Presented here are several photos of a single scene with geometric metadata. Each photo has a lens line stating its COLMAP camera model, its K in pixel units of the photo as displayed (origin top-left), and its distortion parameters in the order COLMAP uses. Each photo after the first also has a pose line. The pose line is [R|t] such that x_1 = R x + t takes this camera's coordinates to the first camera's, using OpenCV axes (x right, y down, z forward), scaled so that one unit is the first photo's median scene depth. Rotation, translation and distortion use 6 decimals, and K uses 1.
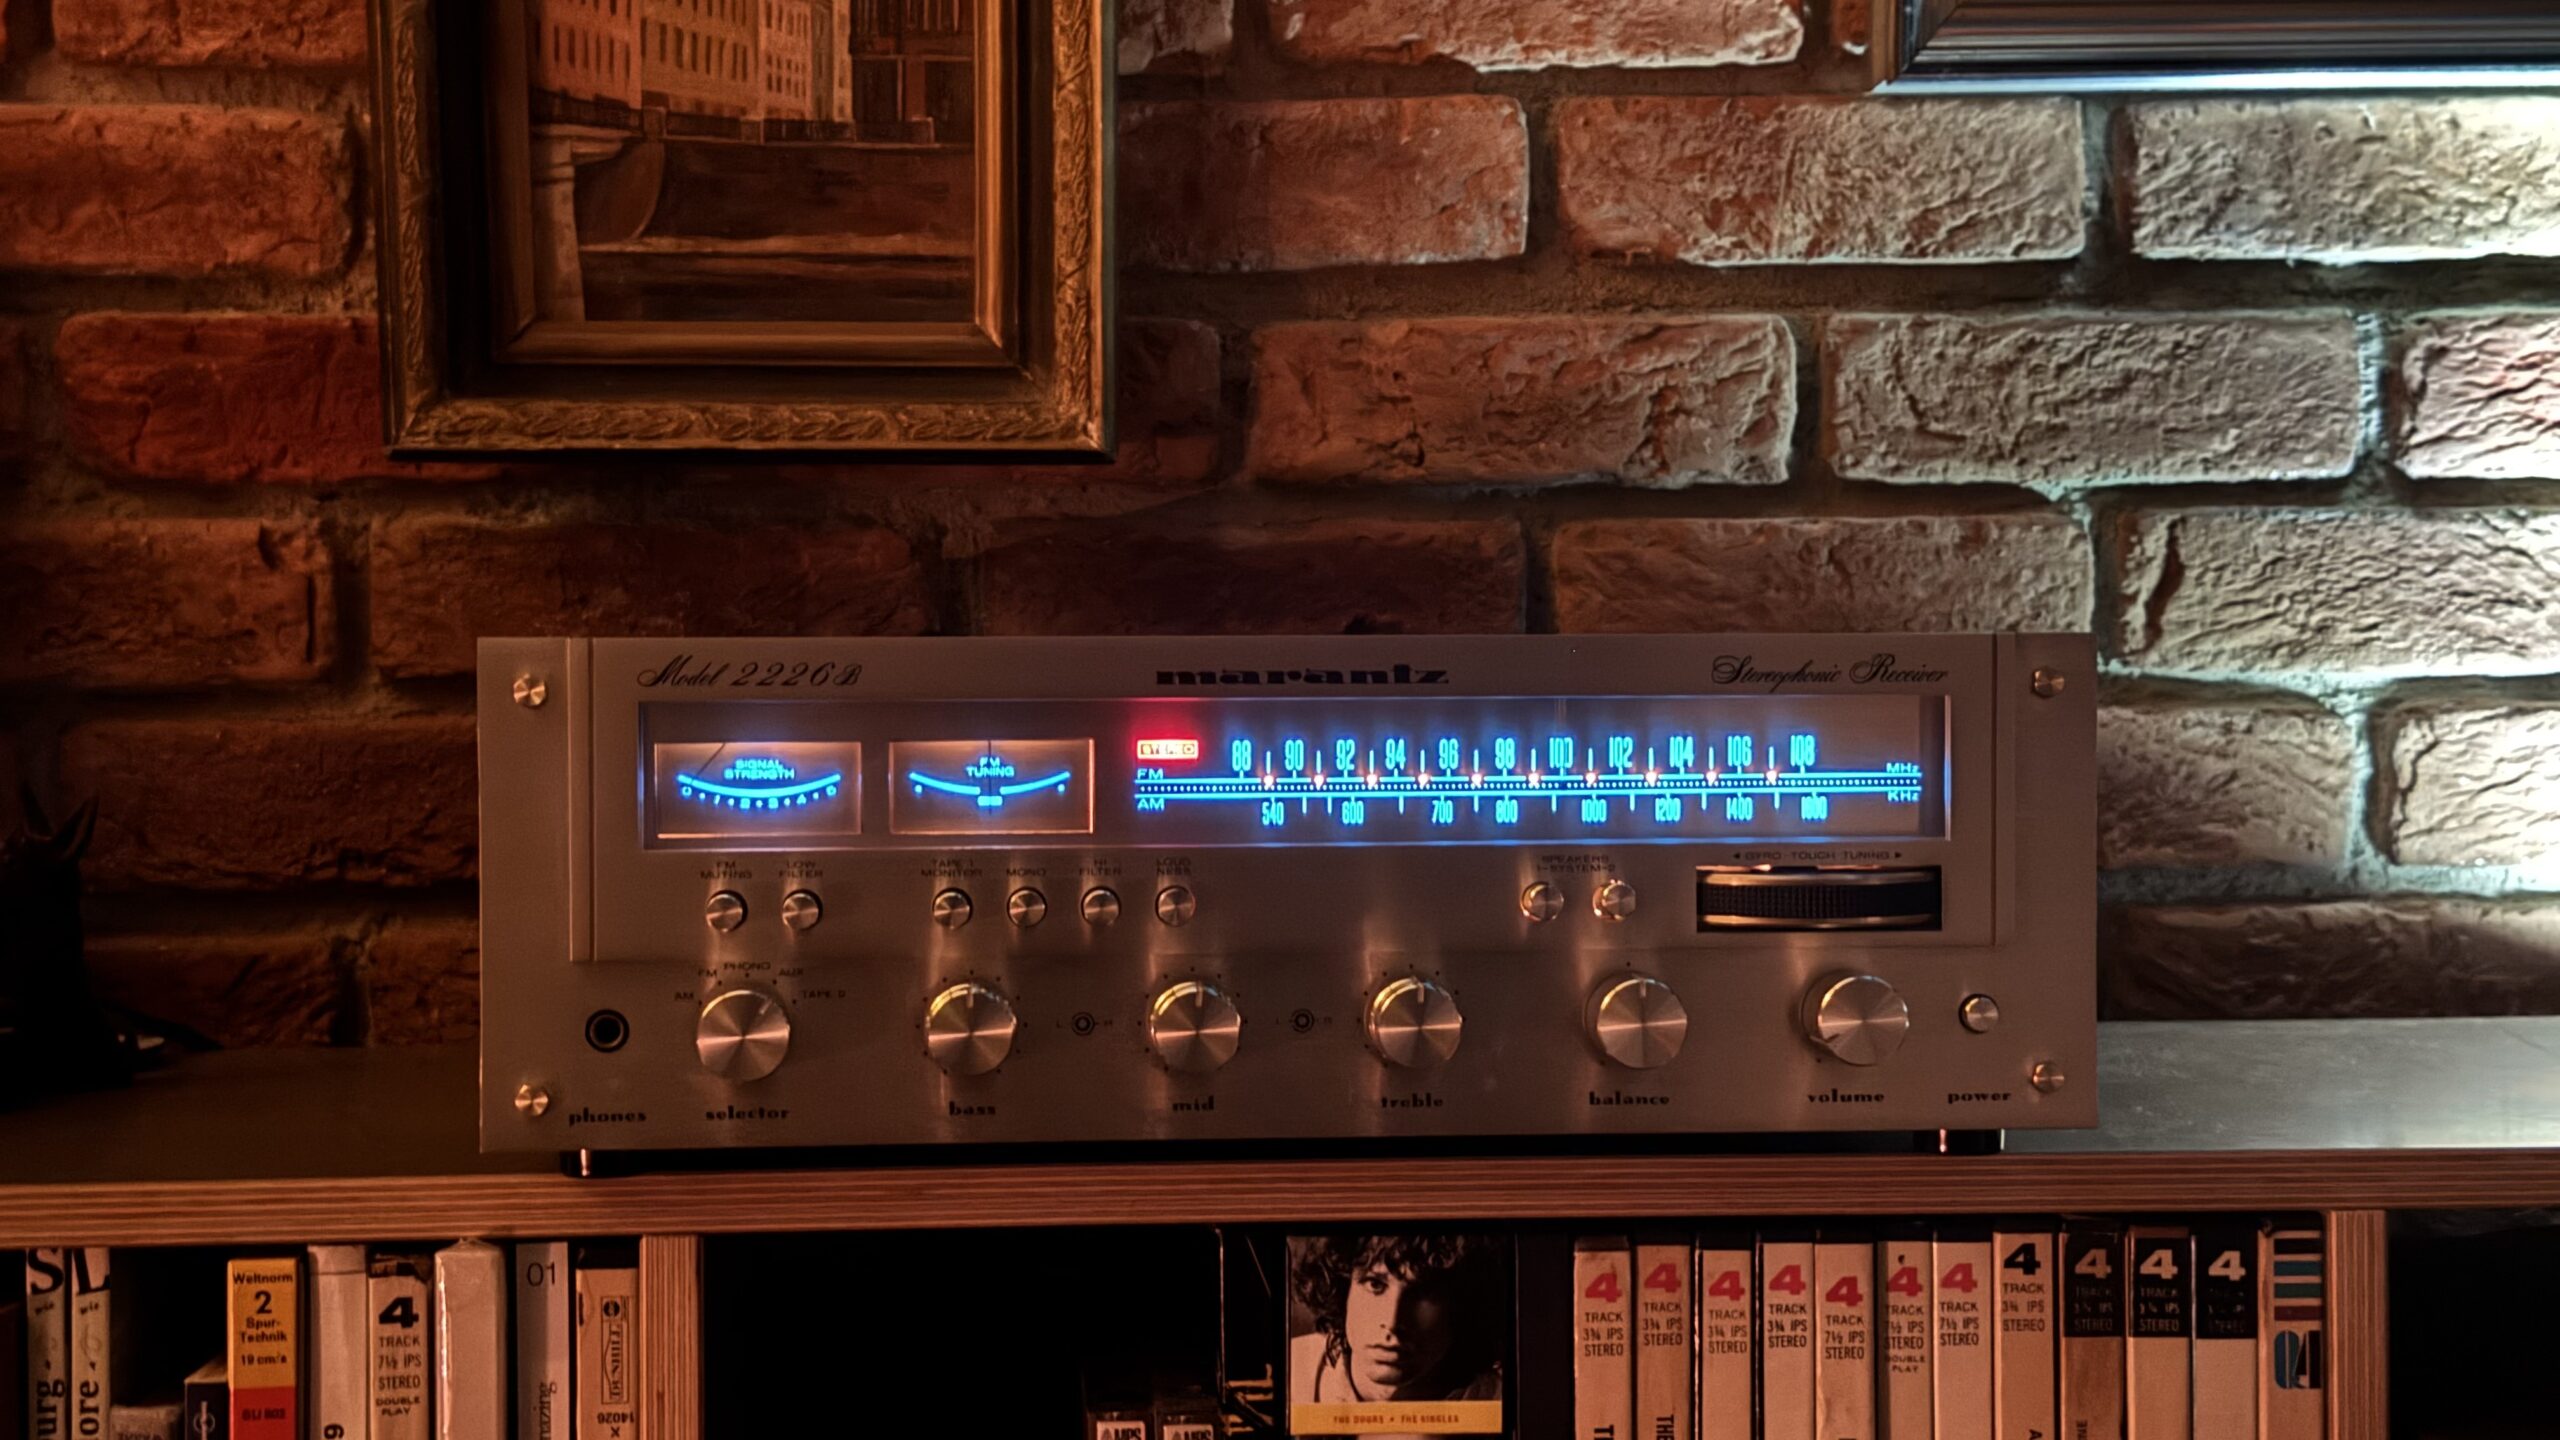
lens RADIAL K [[3608.7, 0, 1280.0], [0, 3608.7, 720.0], [0, 0, 1]] dist [0.132064, -0.156489]
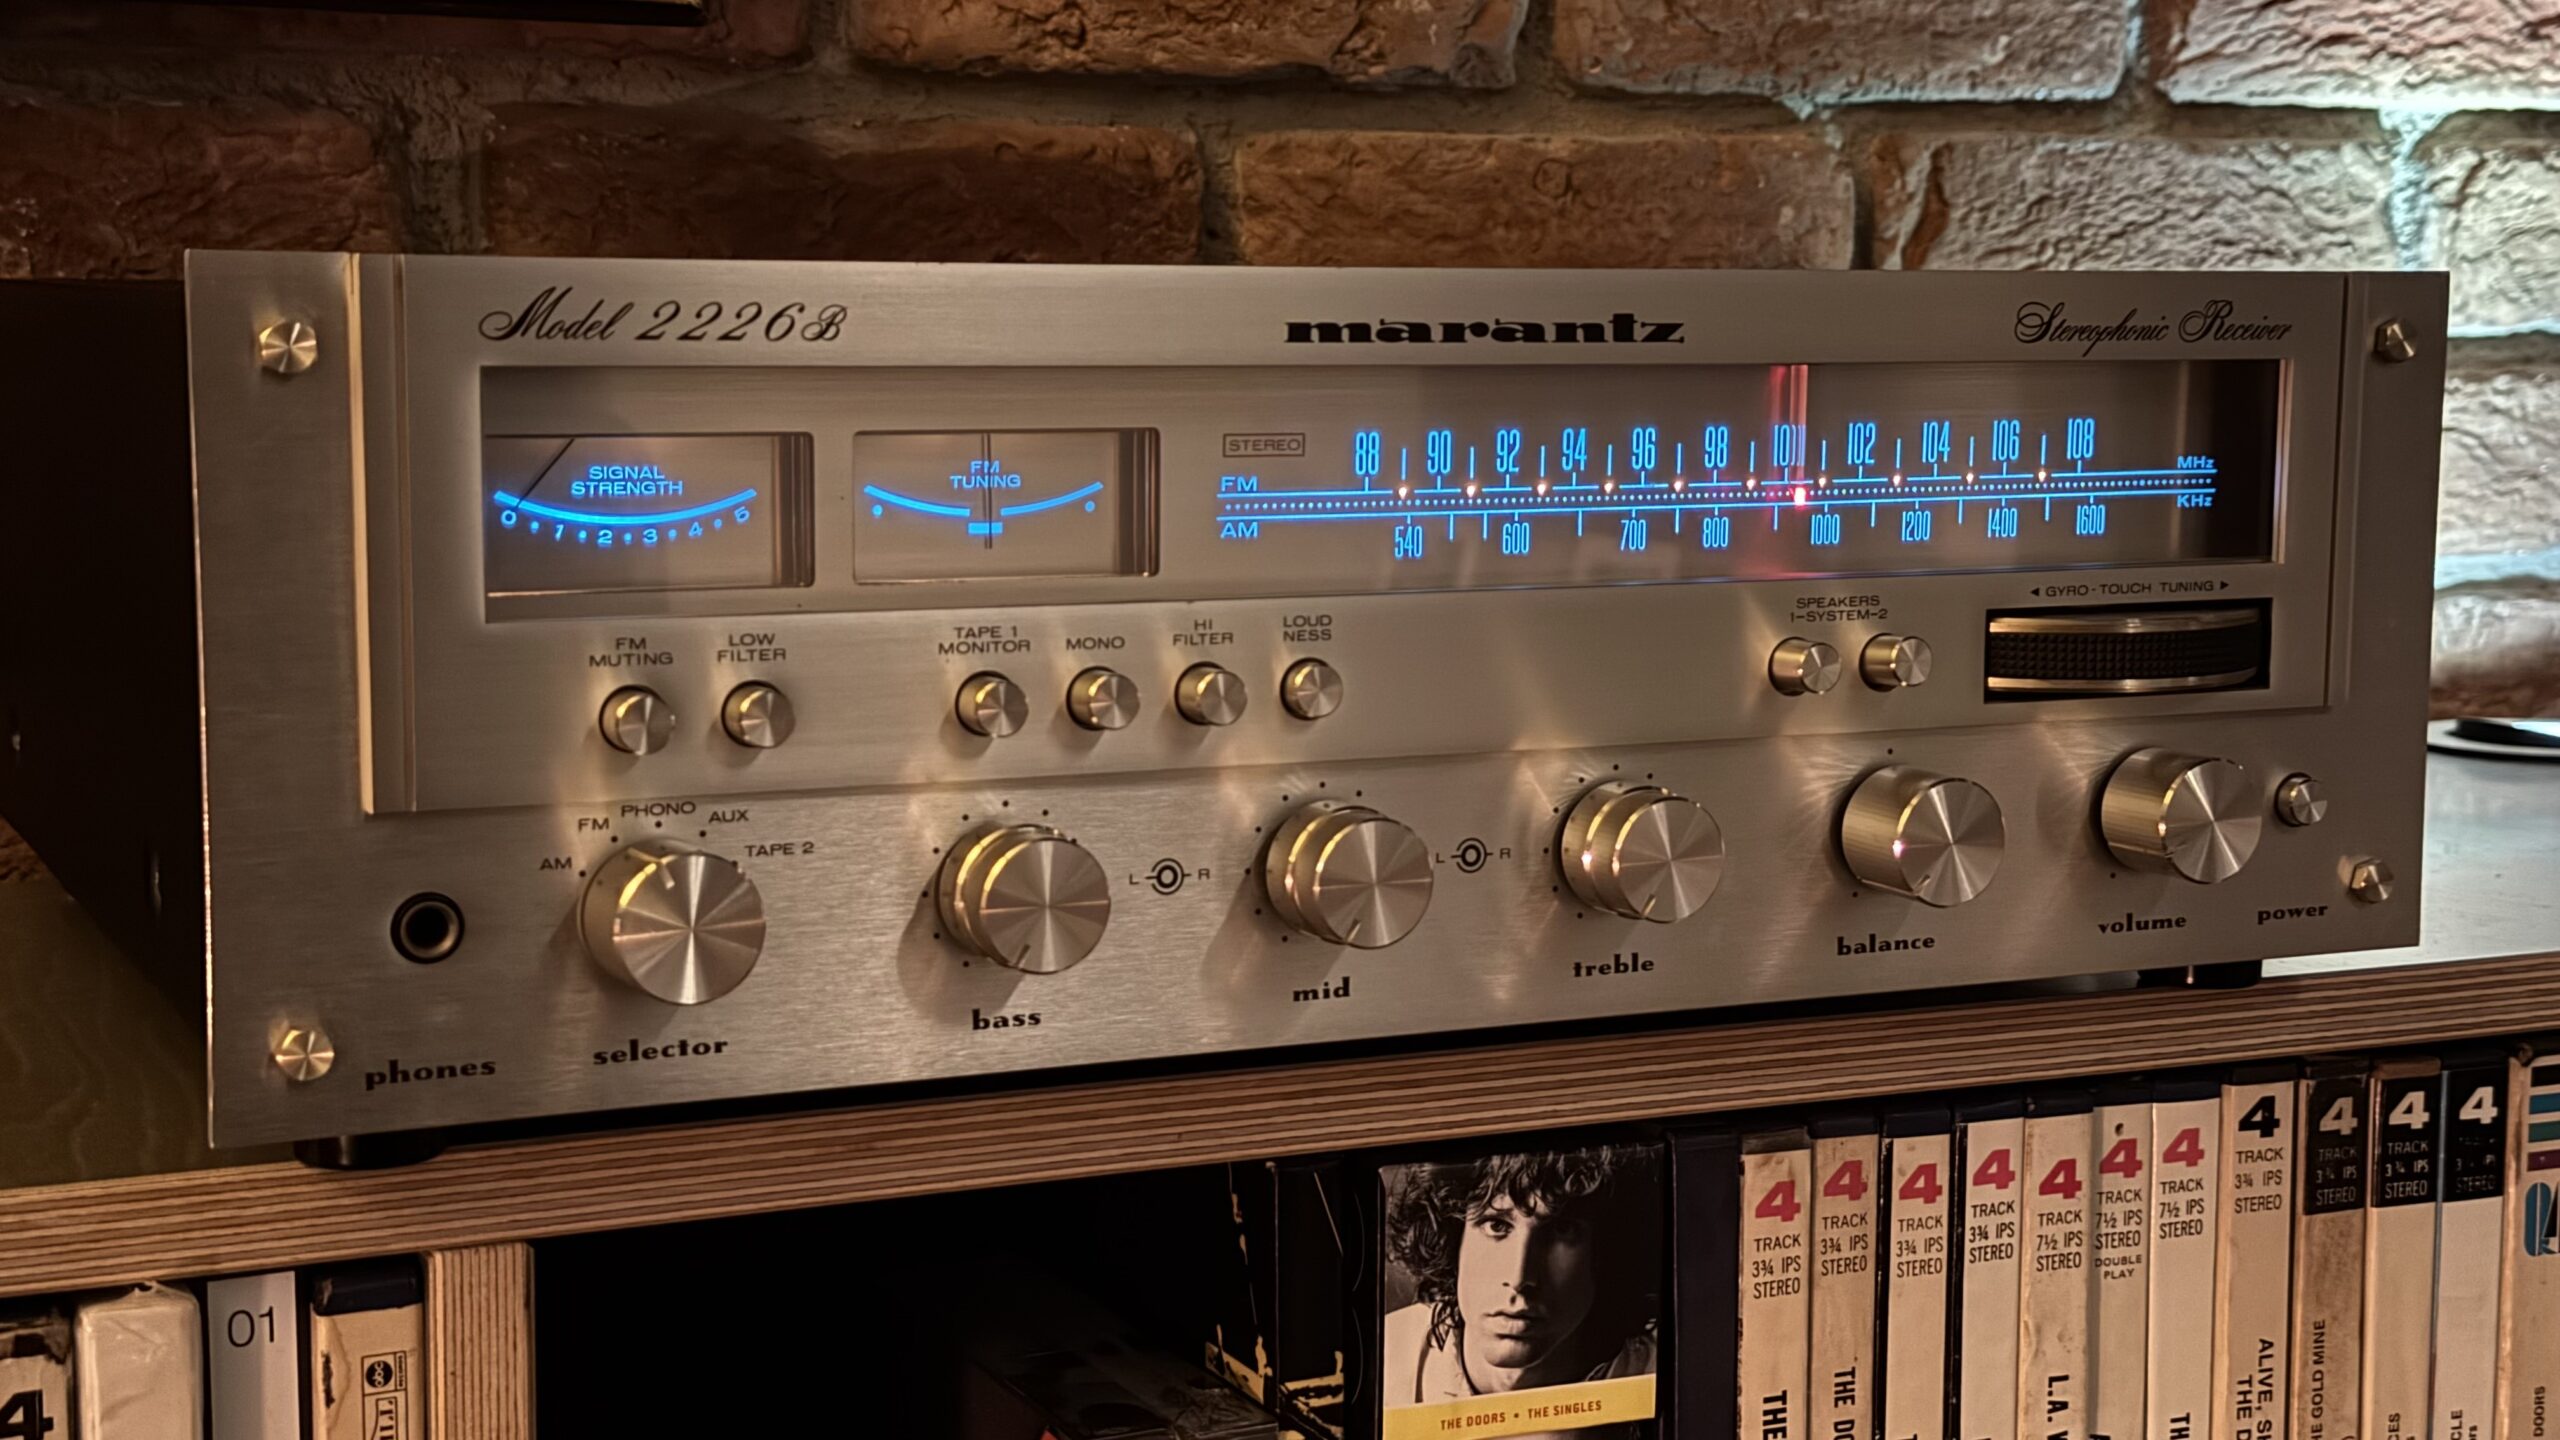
lens RADIAL K [[3608.7, 0, 1280.0], [0, 3608.7, 720.0], [0, 0, 1]] dist [0.132064, -0.156489]
pose [[0.937115, -0.032268, 0.347527, -0.242402], [0.000785, 0.995909, 0.090353, -0.001104], [-0.349021, -0.084398, 0.933307, 0.377091]]
